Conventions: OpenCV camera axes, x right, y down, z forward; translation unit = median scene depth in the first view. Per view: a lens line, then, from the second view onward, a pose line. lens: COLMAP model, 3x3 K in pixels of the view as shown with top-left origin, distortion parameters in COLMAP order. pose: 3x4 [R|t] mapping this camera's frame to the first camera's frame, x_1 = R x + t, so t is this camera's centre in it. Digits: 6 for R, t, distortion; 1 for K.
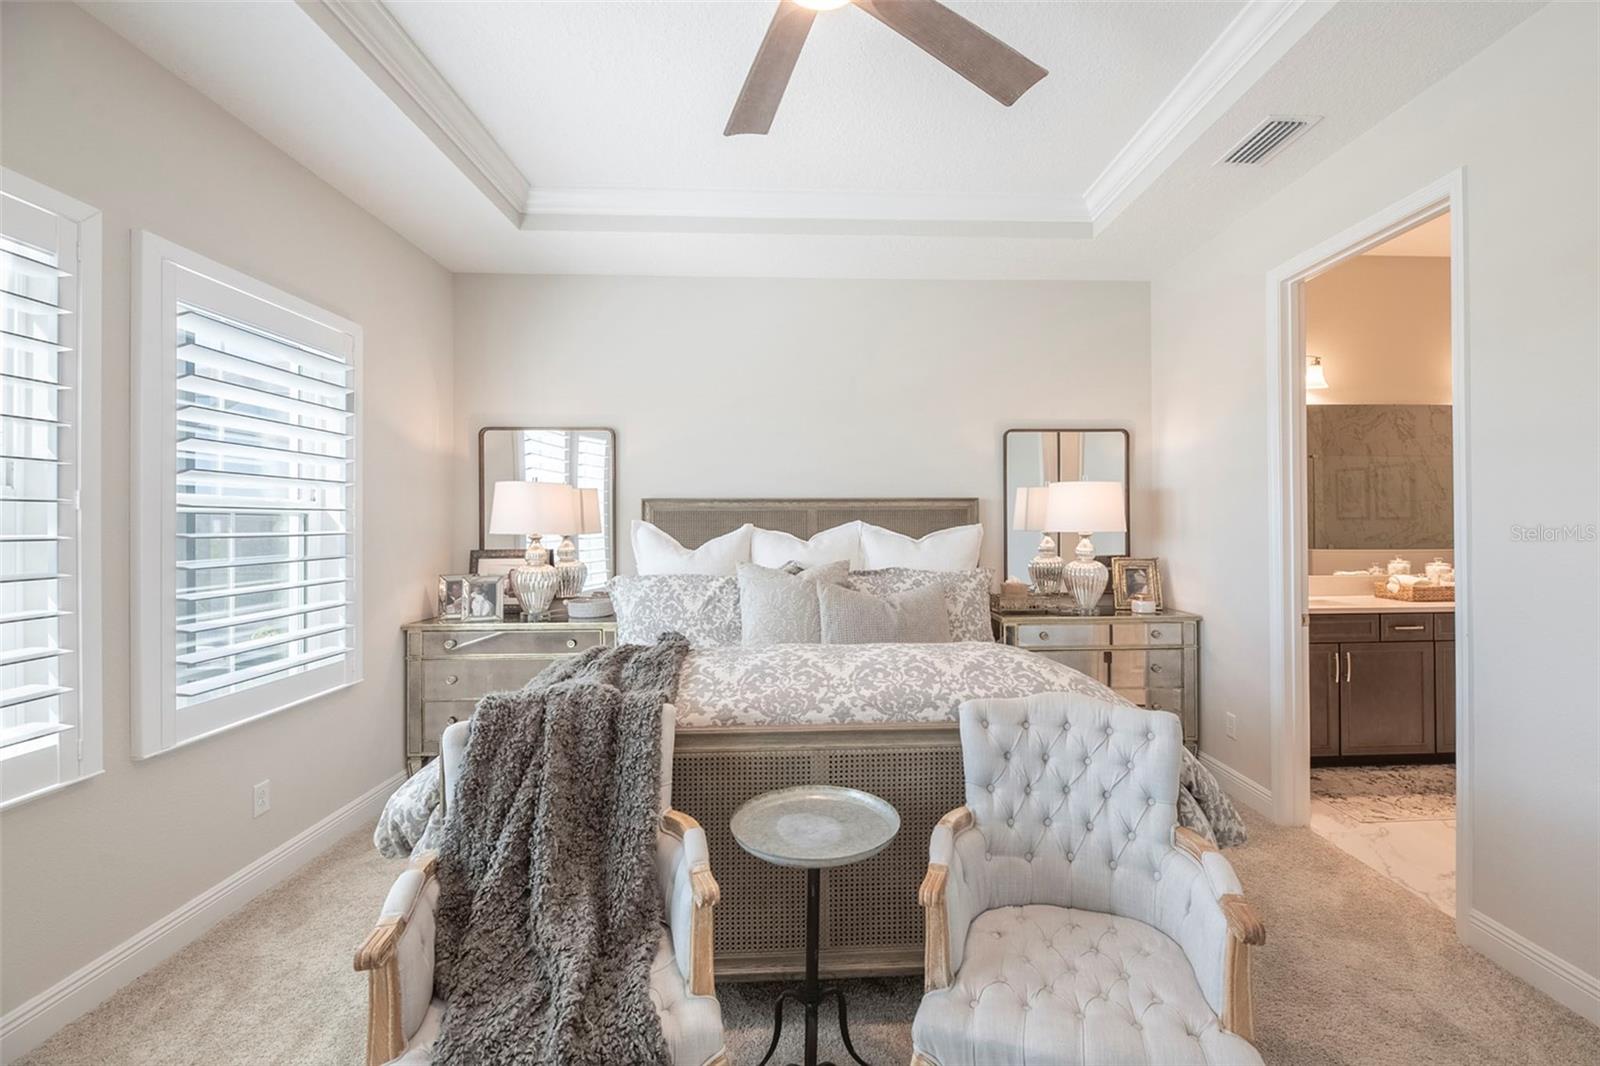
lens RADIAL K [[656.7, 0, 802.4], [0, 656.7, 519.3], [0, 0, 1]] dist [-0.000043, -0.000255]
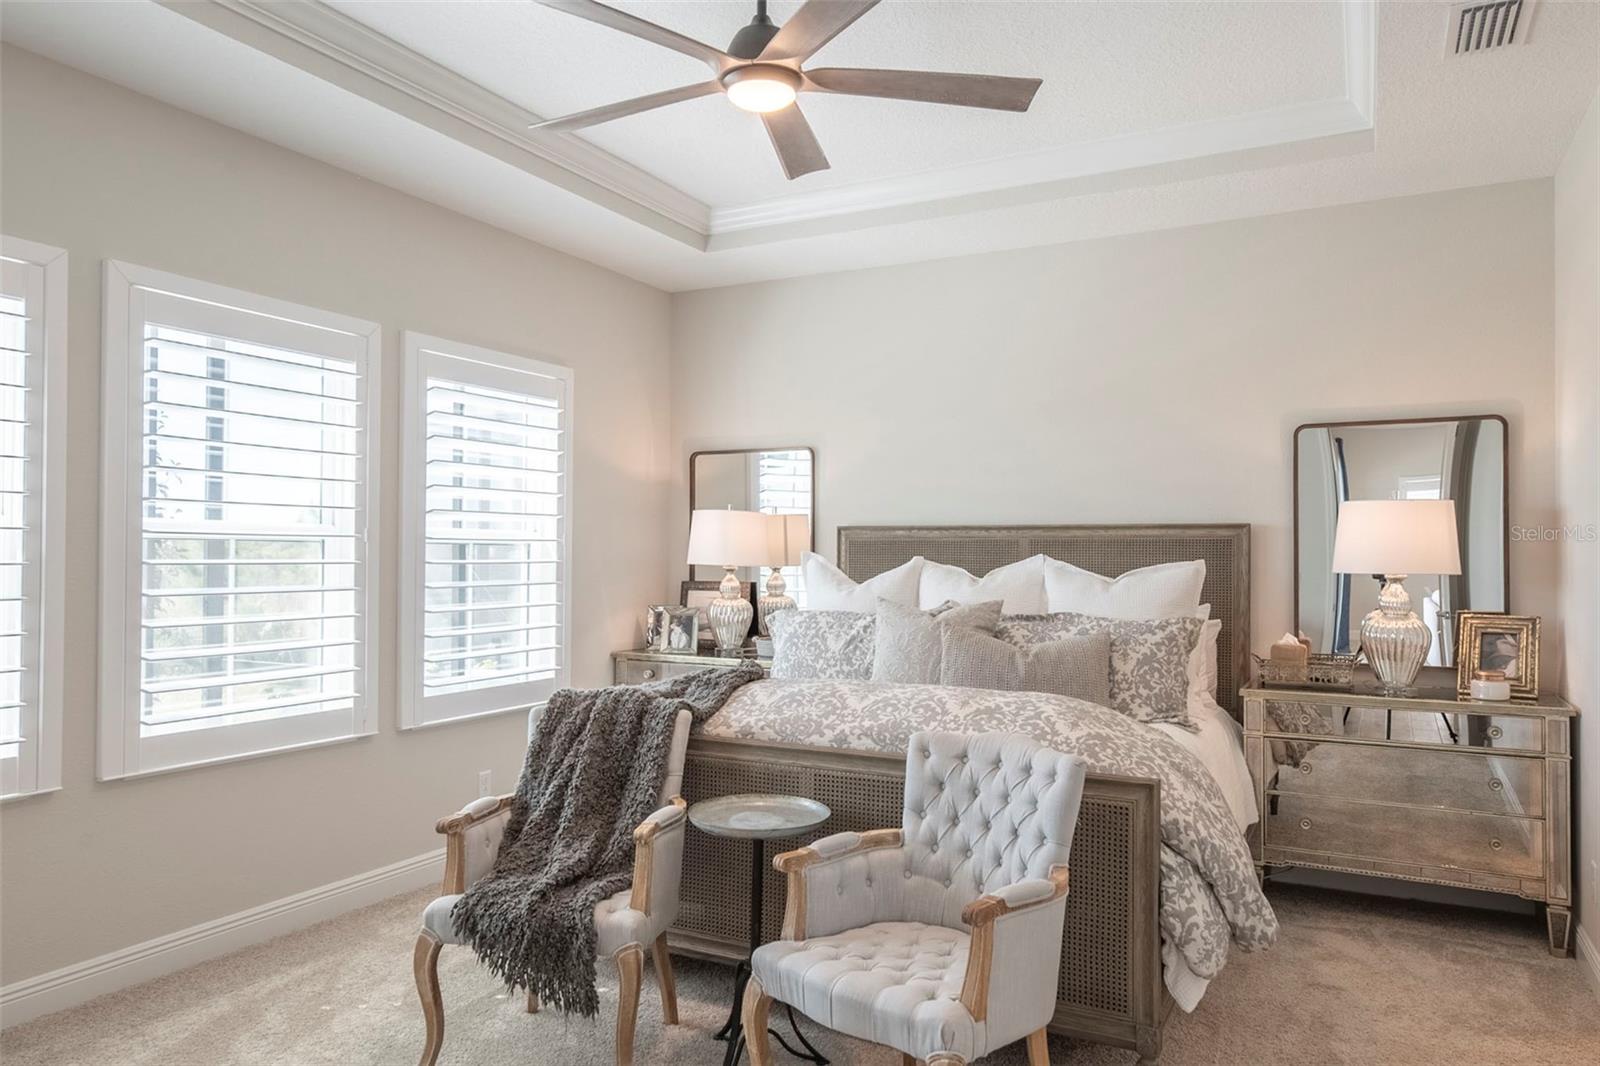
lens RADIAL K [[1077.0, 0, 800.0], [0, 1077.0, 533.0], [0, 0, 1]] dist [0.017591, -0.000318]
pose [[0.855433, -0.001028, -0.517913, 0.568015], [-0.005176, 0.999931, -0.010533, -0.009224], [0.517888, 0.011691, 0.855369, -0.319042]]
